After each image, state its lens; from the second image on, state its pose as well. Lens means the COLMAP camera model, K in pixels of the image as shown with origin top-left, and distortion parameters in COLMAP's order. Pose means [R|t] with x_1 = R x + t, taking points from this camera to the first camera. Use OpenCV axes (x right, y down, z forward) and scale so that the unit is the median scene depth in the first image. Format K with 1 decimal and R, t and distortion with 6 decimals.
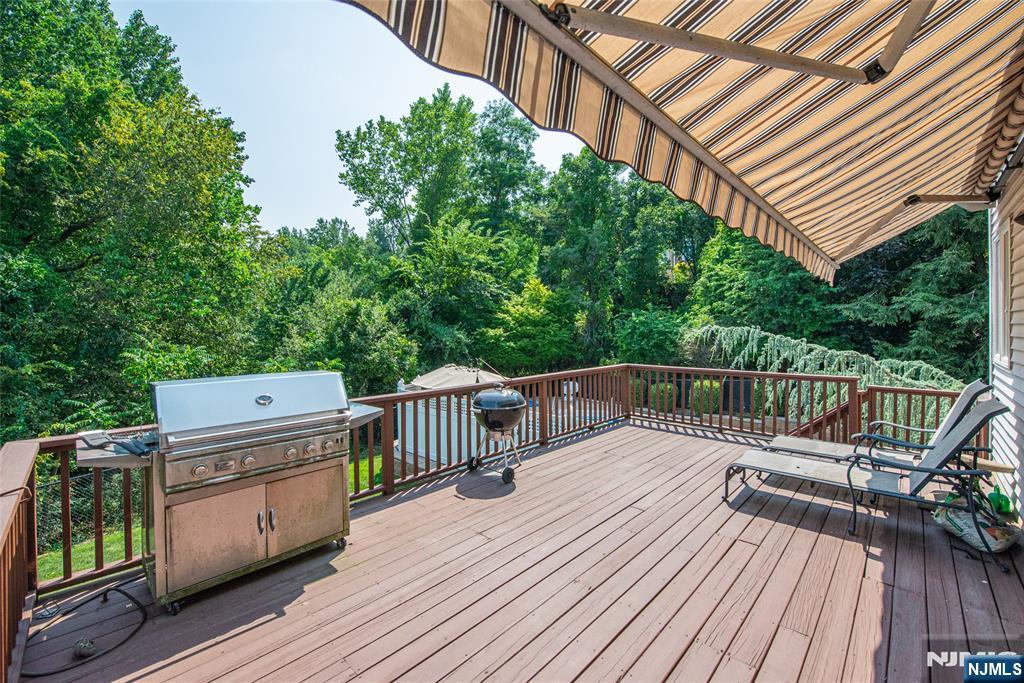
lens RADIAL K [[418.2, 0, 513.1], [0, 418.2, 338.8], [0, 0, 1]] dist [-0.007387, -0.000119]
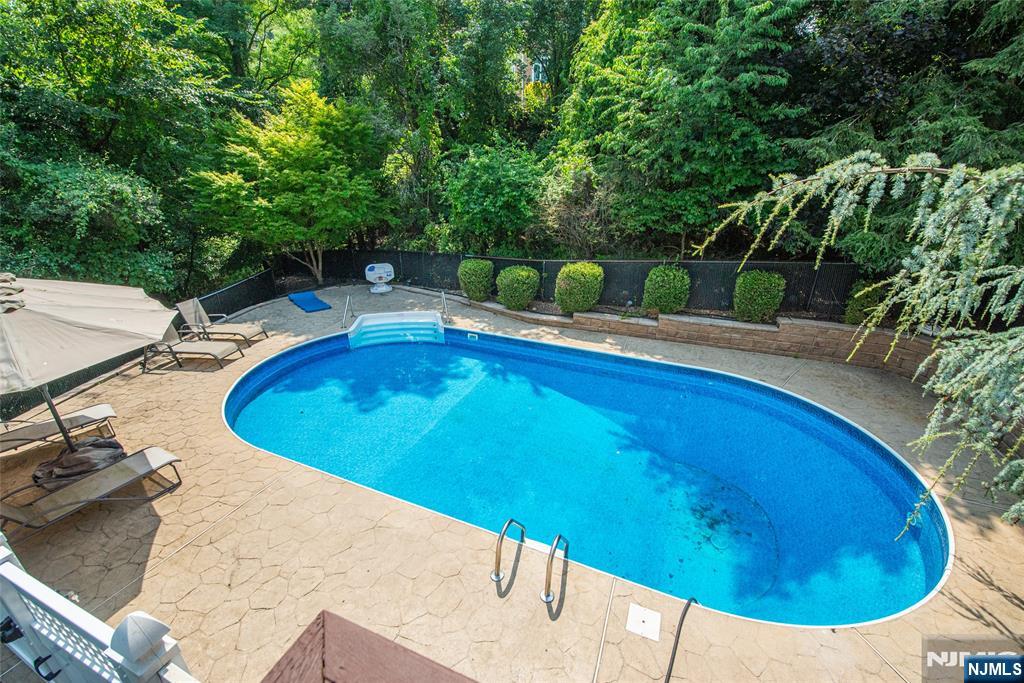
lens RADIAL K [[418.2, 0, 513.2], [0, 418.2, 340.9], [0, 0, 1]] dist [-0.007387, -0.000119]
pose [[0.931872, -0.115215, 0.344006, 0.096979], [-0.007822, 0.941630, 0.336559, -0.004282], [-0.362703, -0.316320, 0.876577, 0.334393]]
